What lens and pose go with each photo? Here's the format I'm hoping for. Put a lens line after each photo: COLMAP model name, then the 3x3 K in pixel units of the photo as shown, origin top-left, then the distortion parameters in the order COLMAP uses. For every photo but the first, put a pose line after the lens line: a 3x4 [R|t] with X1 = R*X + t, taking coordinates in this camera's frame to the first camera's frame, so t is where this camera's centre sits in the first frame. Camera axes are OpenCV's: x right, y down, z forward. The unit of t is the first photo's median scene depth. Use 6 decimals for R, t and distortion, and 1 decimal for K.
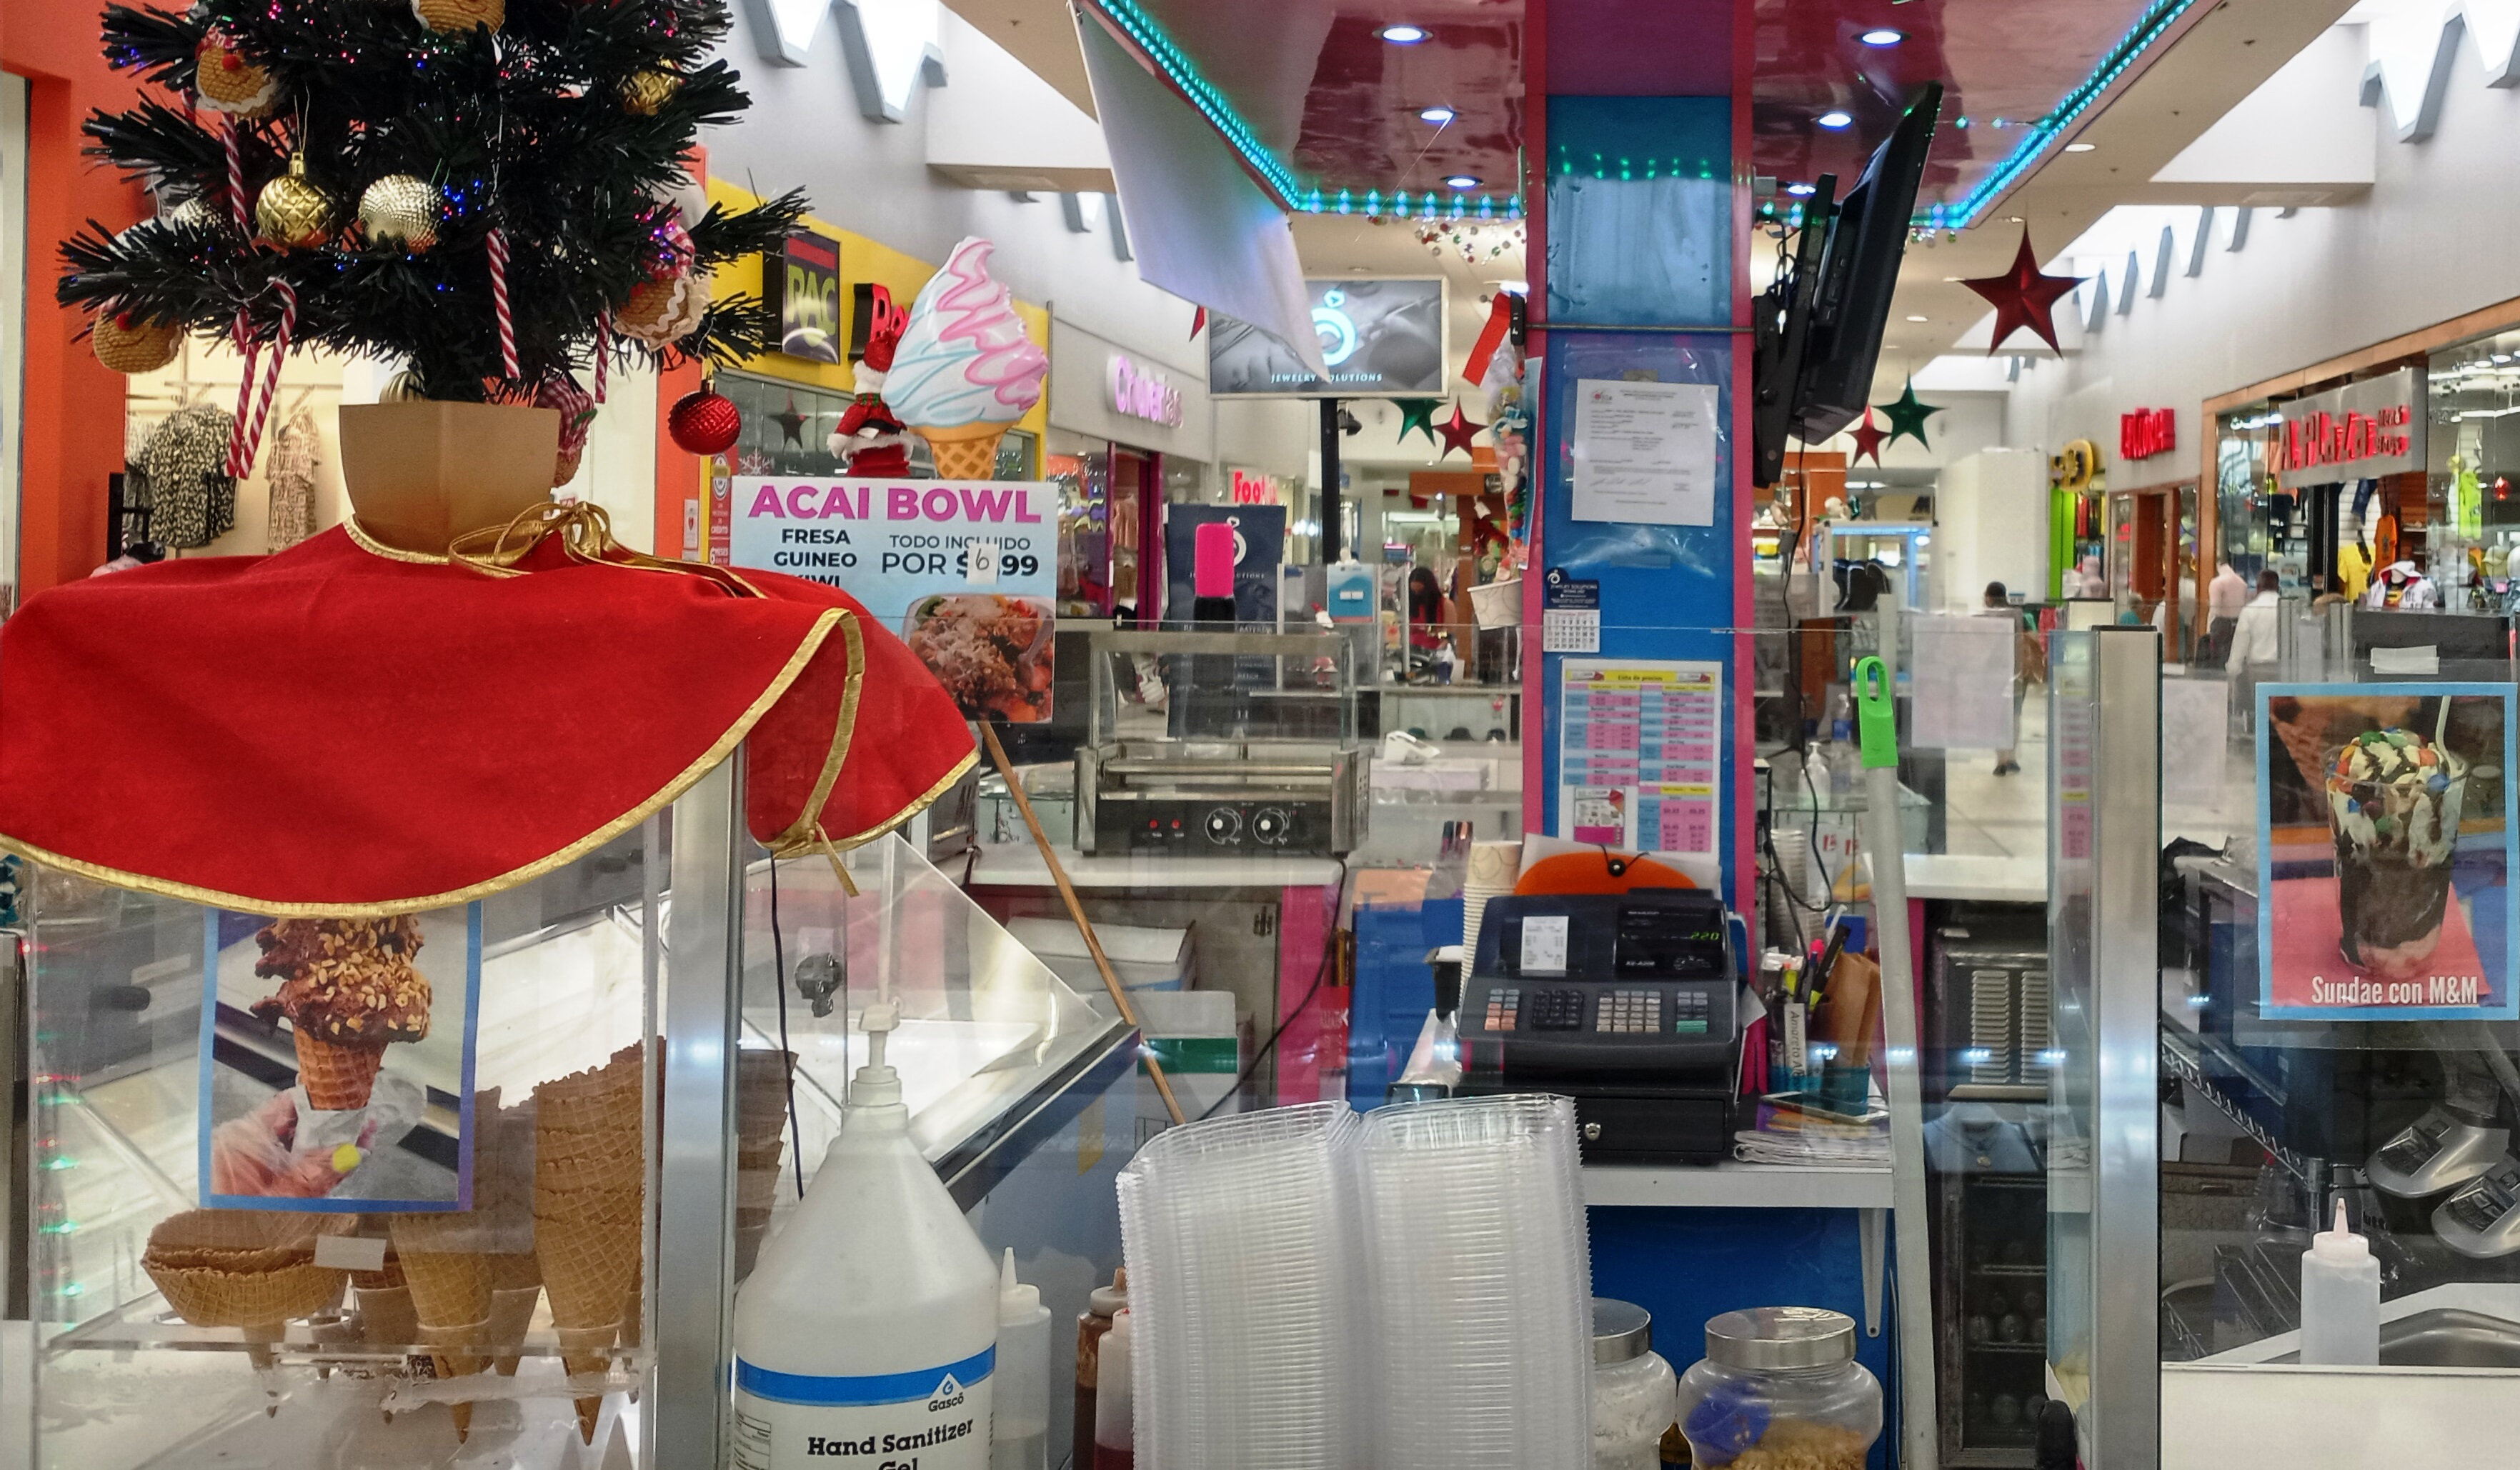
lens RADIAL K [[2751.3, 0, 1260.0], [0, 2751.3, 735.0], [0, 0, 1]] dist [-0.082315, -0.000901]
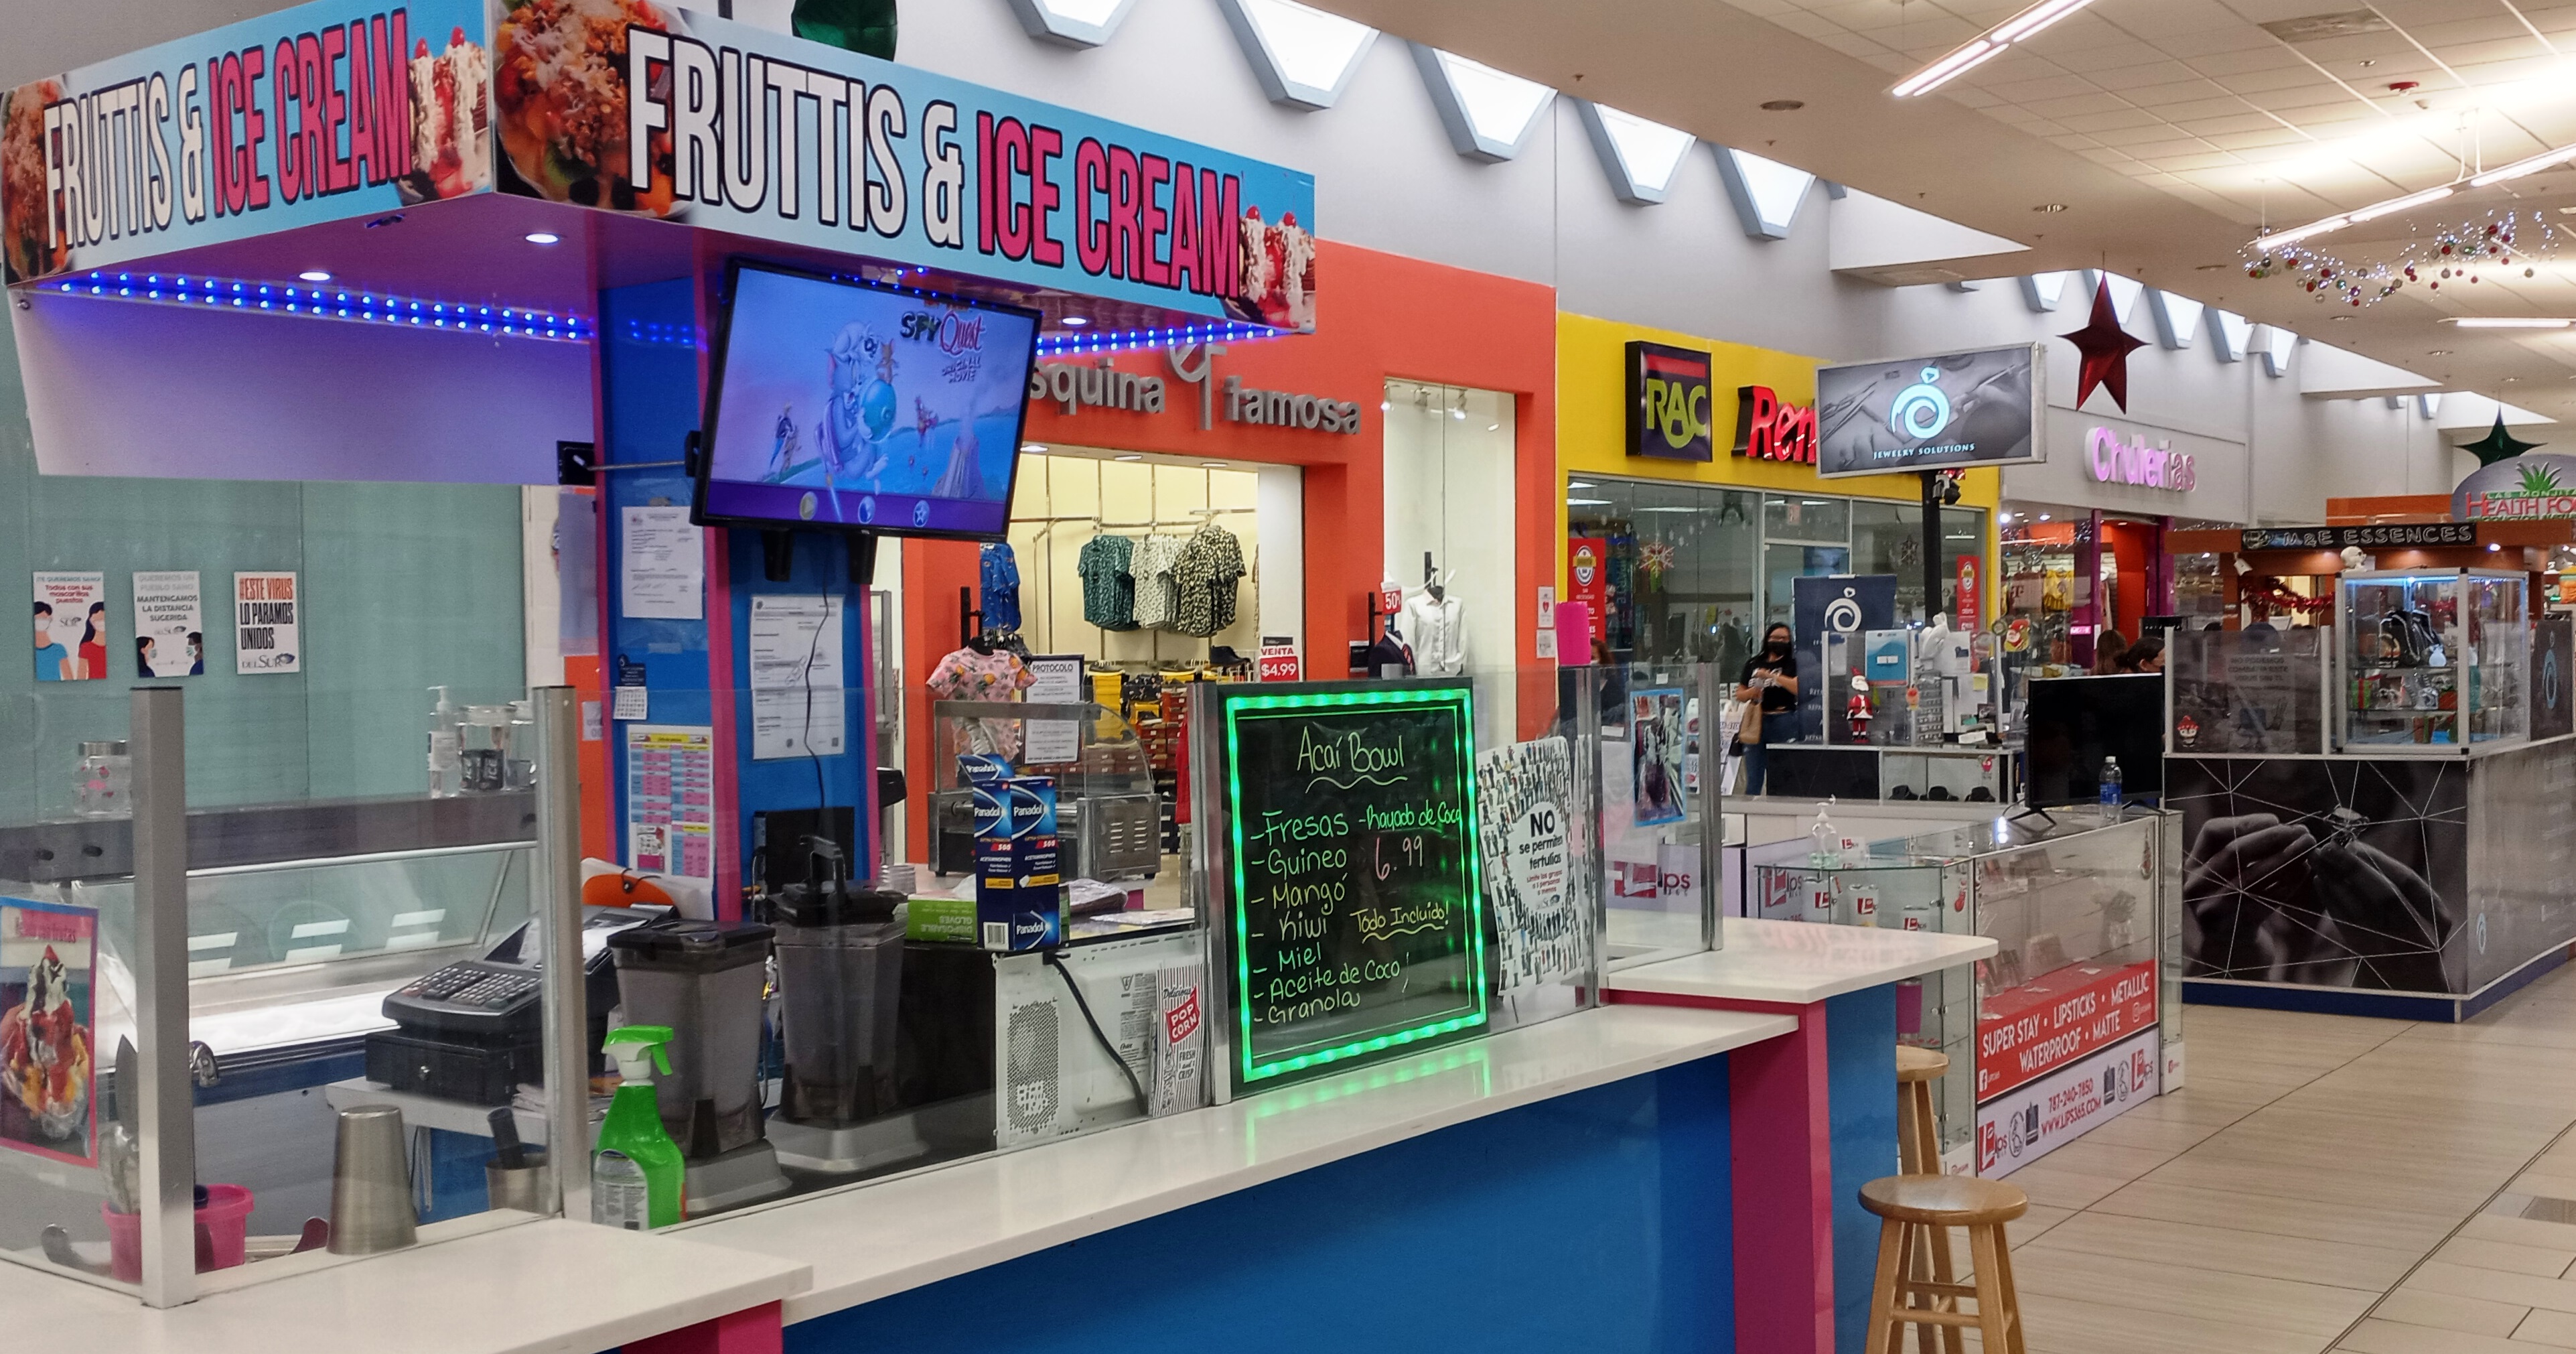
lens RADIAL K [[2504.6, 0, 1288.0], [0, 2504.6, 677.0], [0, 0, 1]] dist [0.003192, 0.000591]
pose [[0.766622, -0.014850, -0.641927, 0.469560], [-0.014064, 0.999104, -0.039909, -0.003159], [0.641945, 0.039623, 0.765727, 0.125457]]
